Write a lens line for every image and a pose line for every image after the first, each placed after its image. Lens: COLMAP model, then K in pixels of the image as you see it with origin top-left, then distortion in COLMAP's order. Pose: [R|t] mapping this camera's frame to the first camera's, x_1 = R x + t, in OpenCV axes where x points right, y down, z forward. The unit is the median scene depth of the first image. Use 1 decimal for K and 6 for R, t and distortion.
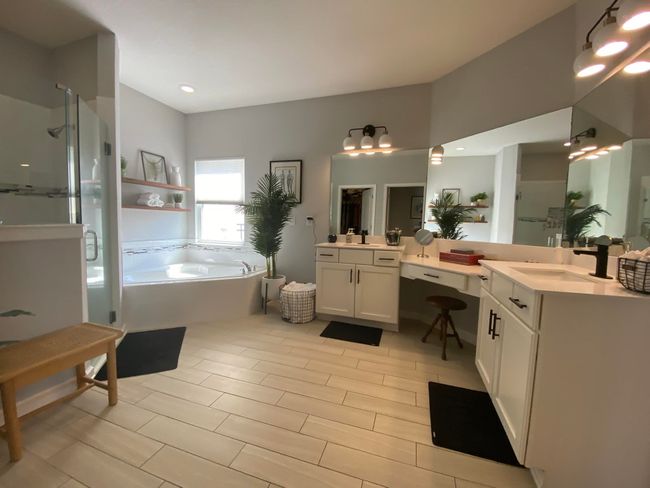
lens RADIAL K [[263.7, 0, 324.2], [0, 263.7, 241.0], [0, 0, 1]] dist [-0.000494, -0.000018]
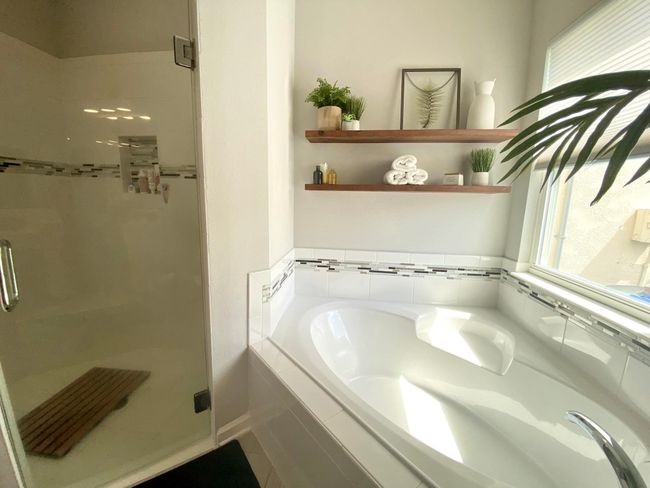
lens RADIAL K [[267.7, 0, 322.4], [0, 267.7, 241.8], [0, 0, 1]] dist [0.019606, -0.000087]
pose [[0.205361, 0.130312, -0.969972, -0.181088], [-0.088816, 0.989488, 0.114130, -0.065731], [0.974648, 0.062711, 0.214776, 0.704587]]
